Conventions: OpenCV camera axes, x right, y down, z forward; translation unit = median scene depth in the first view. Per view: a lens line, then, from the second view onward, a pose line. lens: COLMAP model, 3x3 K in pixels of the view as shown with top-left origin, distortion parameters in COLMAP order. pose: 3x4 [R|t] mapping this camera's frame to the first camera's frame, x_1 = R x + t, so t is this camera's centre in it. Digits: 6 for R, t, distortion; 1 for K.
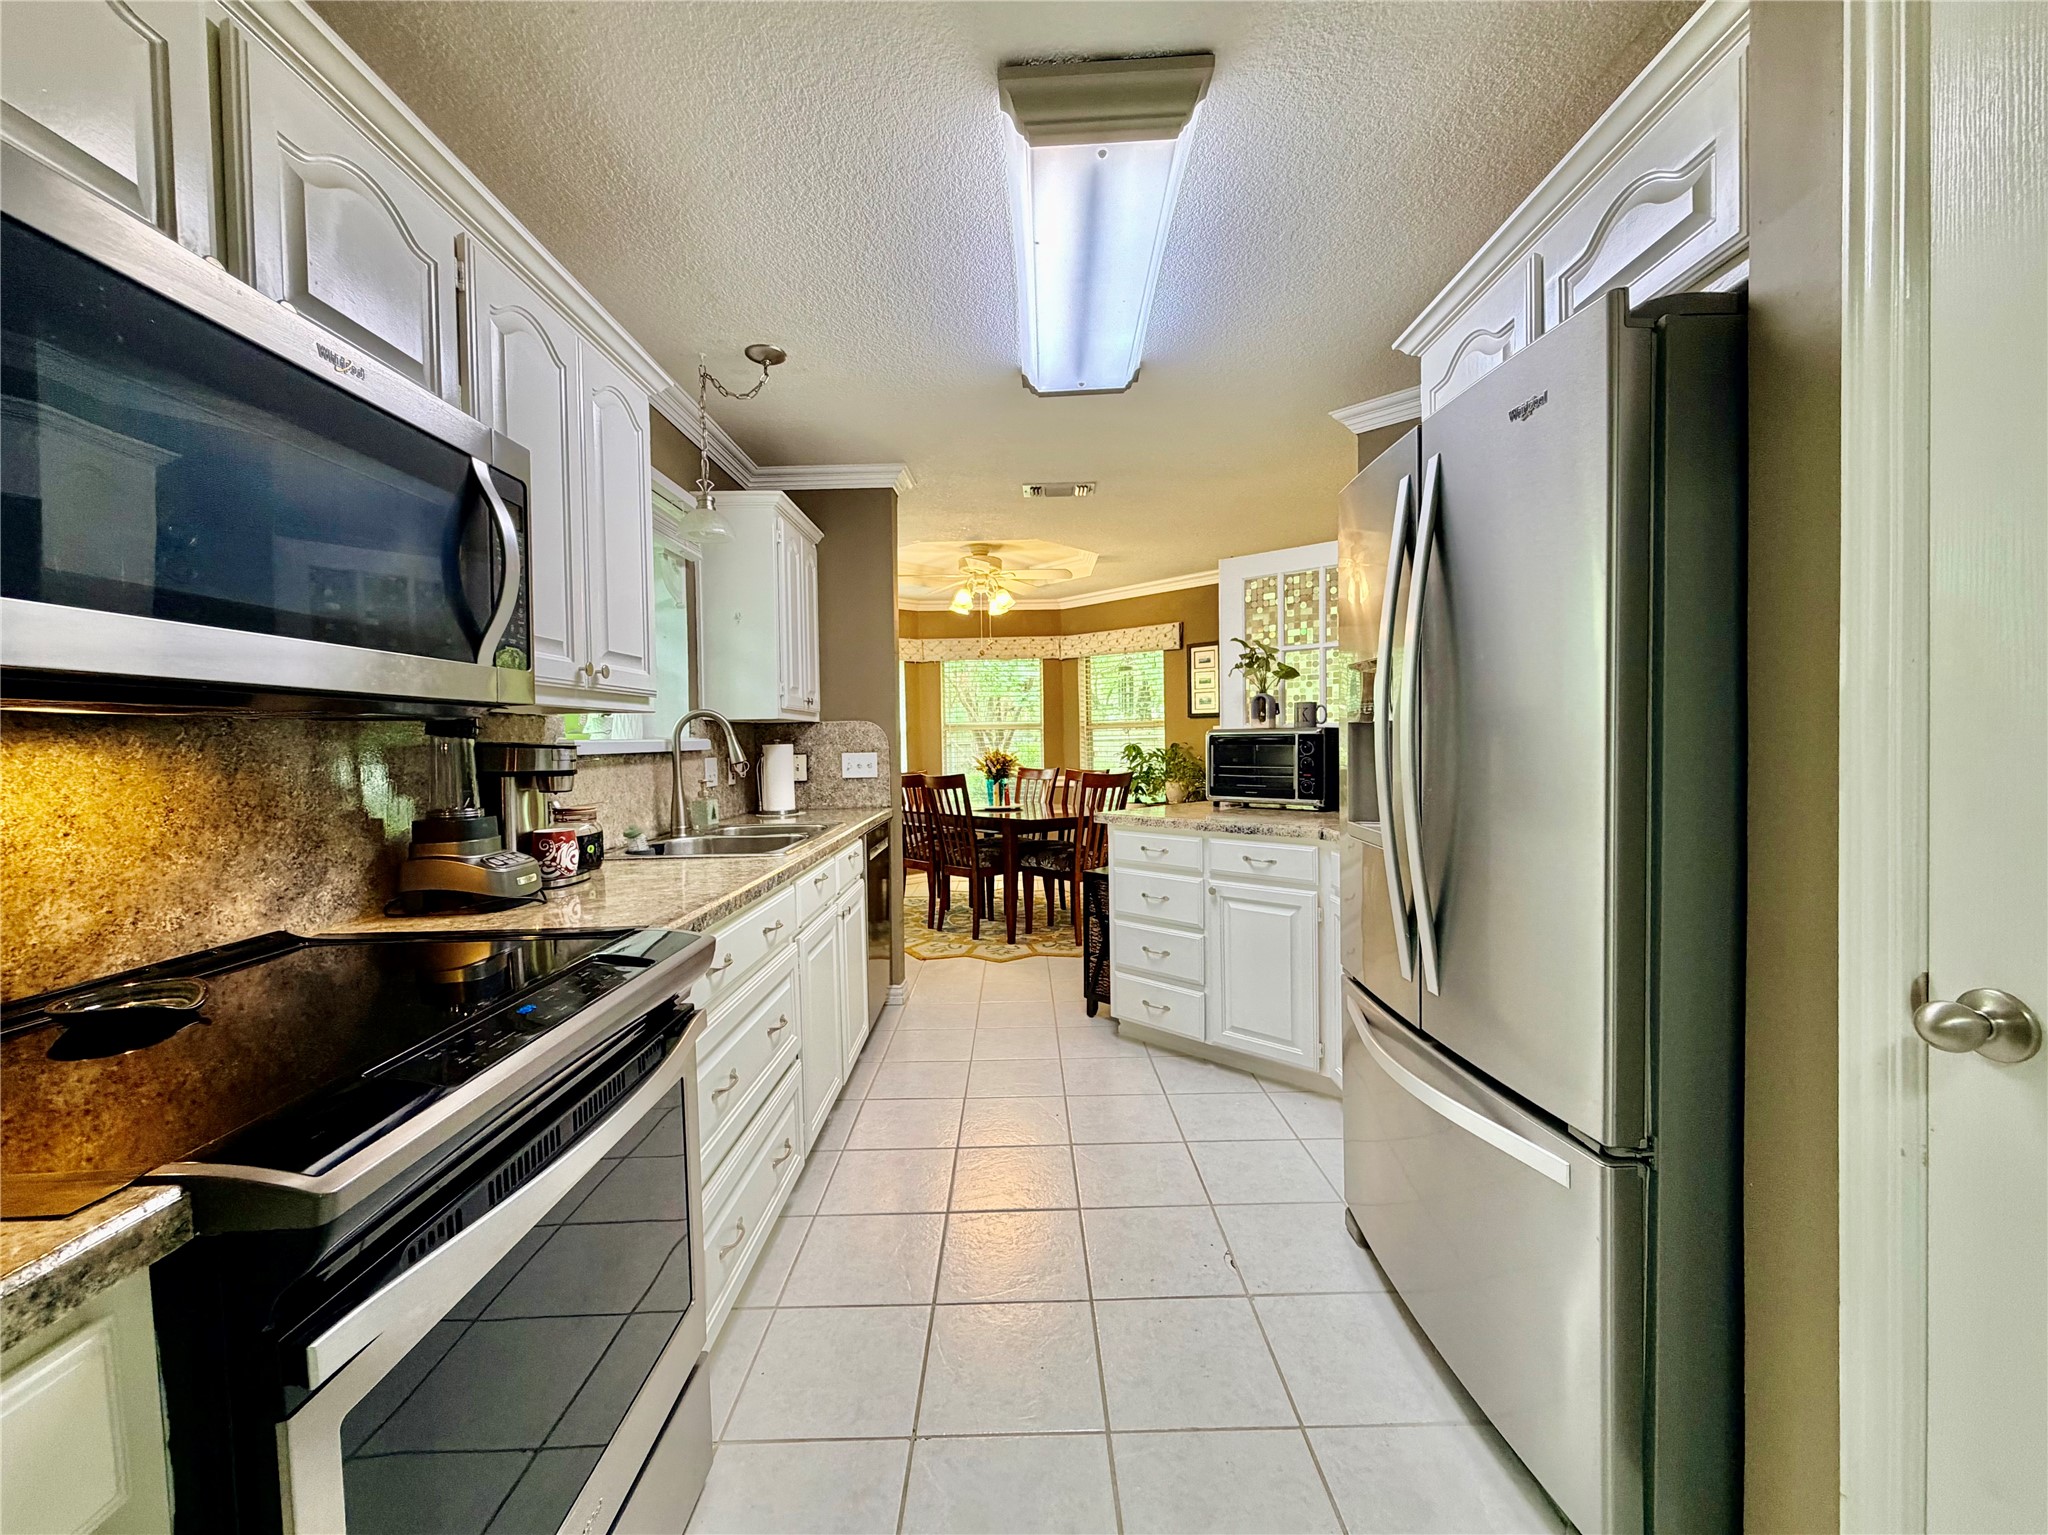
lens RADIAL K [[814.3, 0, 1030.6], [0, 814.3, 762.6], [0, 0, 1]] dist [-0.000774, 0.000182]
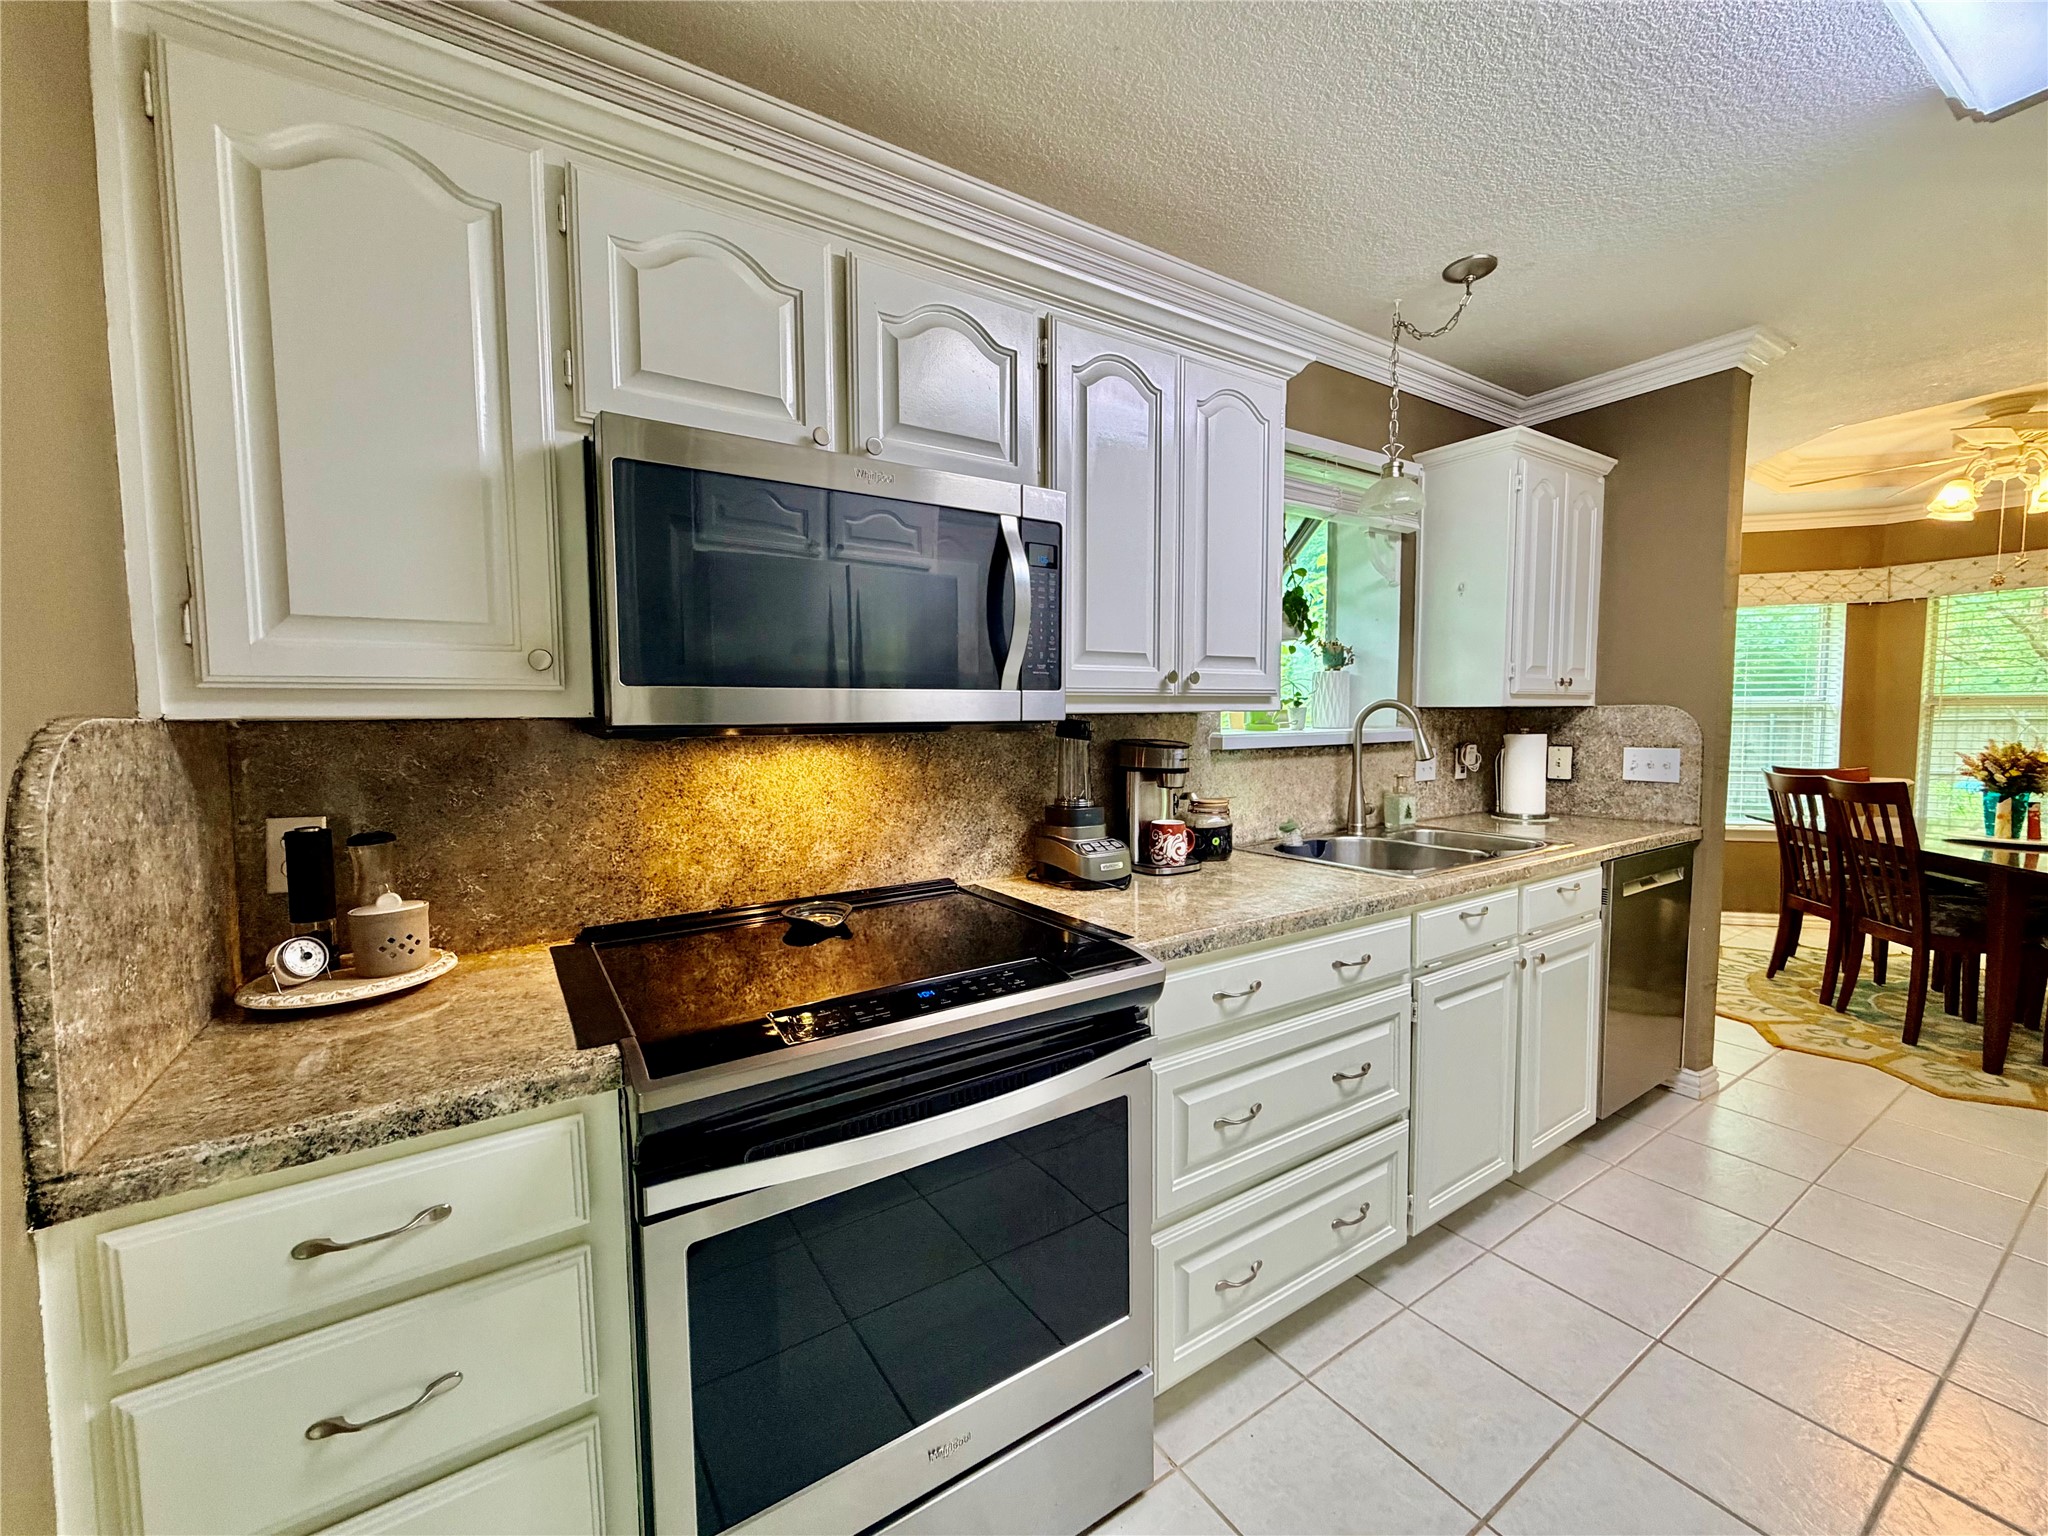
lens RADIAL K [[814.3, 0, 1025.0], [0, 814.3, 766.0], [0, 0, 1]] dist [-0.000774, 0.000182]
pose [[0.543072, 0.068945, -0.836851, 0.154651], [-0.029063, 0.997570, 0.063325, -0.039135], [0.839183, -0.010068, 0.543756, 0.170005]]
